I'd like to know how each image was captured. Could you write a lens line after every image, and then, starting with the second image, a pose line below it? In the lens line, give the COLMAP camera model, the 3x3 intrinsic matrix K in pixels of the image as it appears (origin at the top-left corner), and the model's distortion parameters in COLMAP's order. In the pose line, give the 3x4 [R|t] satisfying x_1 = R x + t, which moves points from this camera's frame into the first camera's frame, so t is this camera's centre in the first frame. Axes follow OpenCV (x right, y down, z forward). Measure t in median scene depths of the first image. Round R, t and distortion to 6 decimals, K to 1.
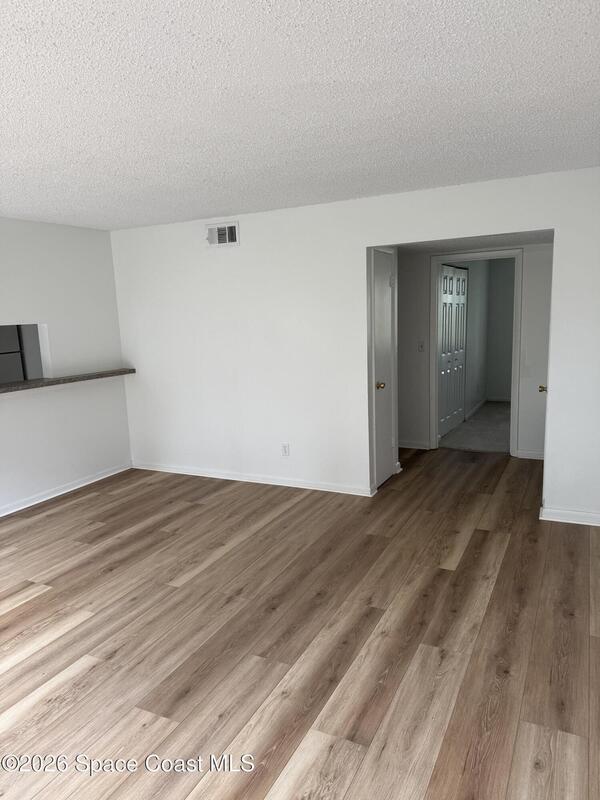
lens RADIAL K [[565.6, 0, 301.5], [0, 565.6, 401.0], [0, 0, 1]] dist [-0.000066, -0.004841]
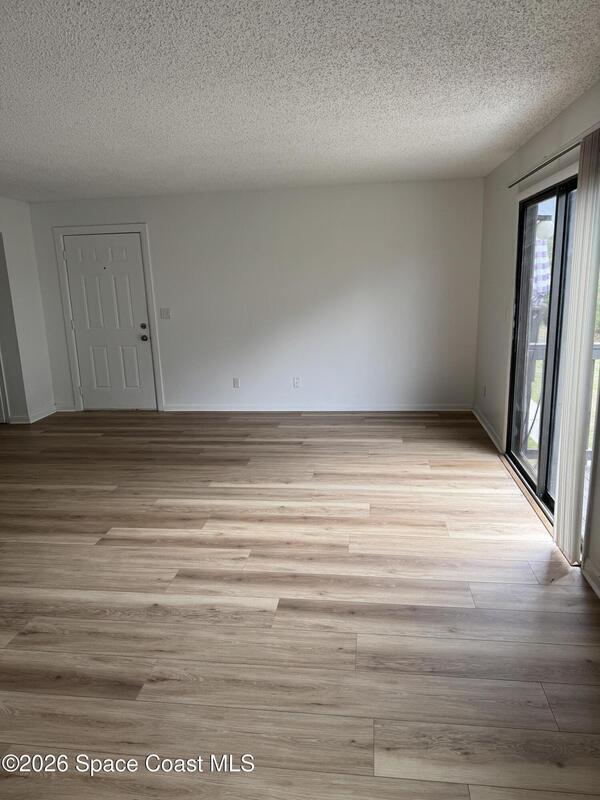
lens RADIAL K [[563.6, 0, 302.1], [0, 563.6, 405.0], [0, 0, 1]] dist [0.129081, -0.216203]
pose [[-0.328074, -0.166809, 0.929808, -1.592287], [0.197654, 0.950378, 0.240240, -0.083430], [-0.923743, 0.262597, -0.278823, 0.950567]]
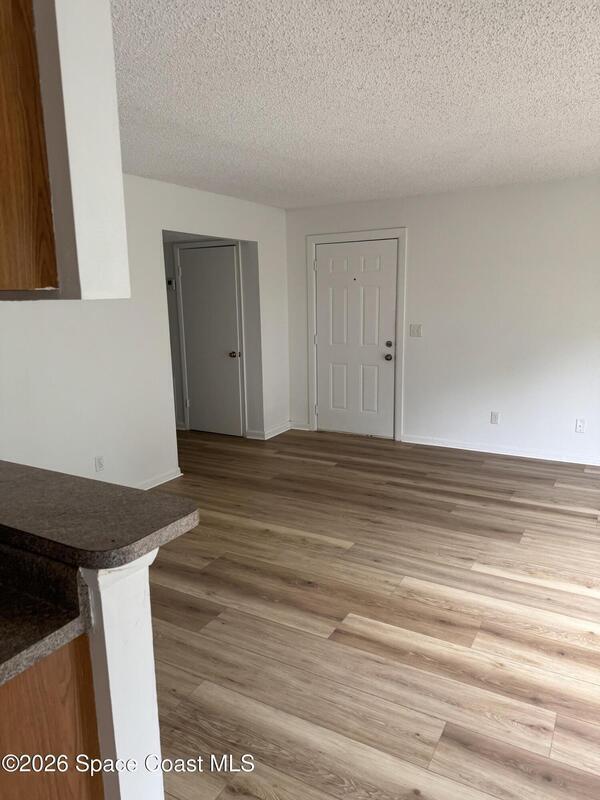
lens RADIAL K [[563.6, 0, 302.1], [0, 563.6, 405.0], [0, 0, 1]] dist [0.129081, -0.216203]
pose [[0.052235, -0.161777, 0.985444, -1.266078], [0.179242, 0.972285, 0.150116, -0.105115], [-0.982417, 0.168792, 0.079785, 0.993216]]
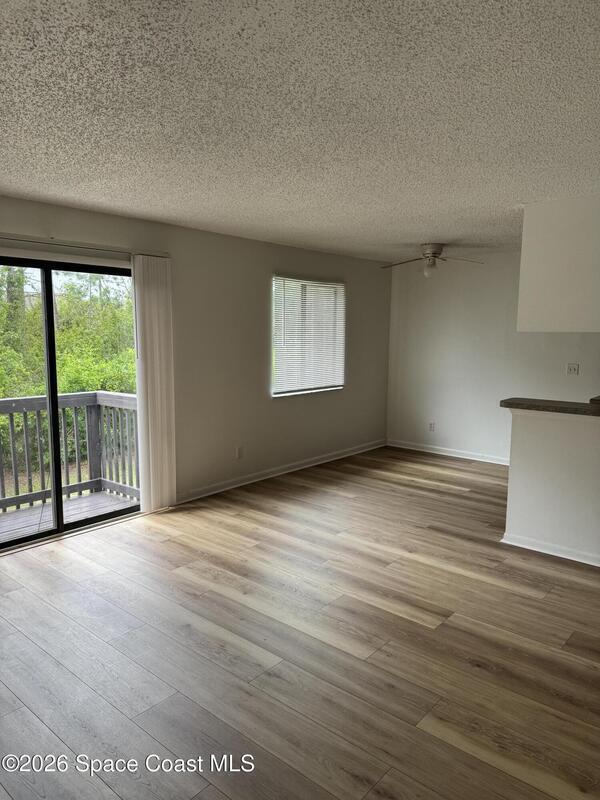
lens RADIAL K [[565.6, 0, 301.5], [0, 565.6, 401.0], [0, 0, 1]] dist [-0.000066, -0.004841]
pose [[-0.242137, 0.162664, -0.956509, 0.407460], [-0.152930, 0.967124, 0.203183, -0.165754], [0.958114, 0.195477, -0.209301, 0.958429]]
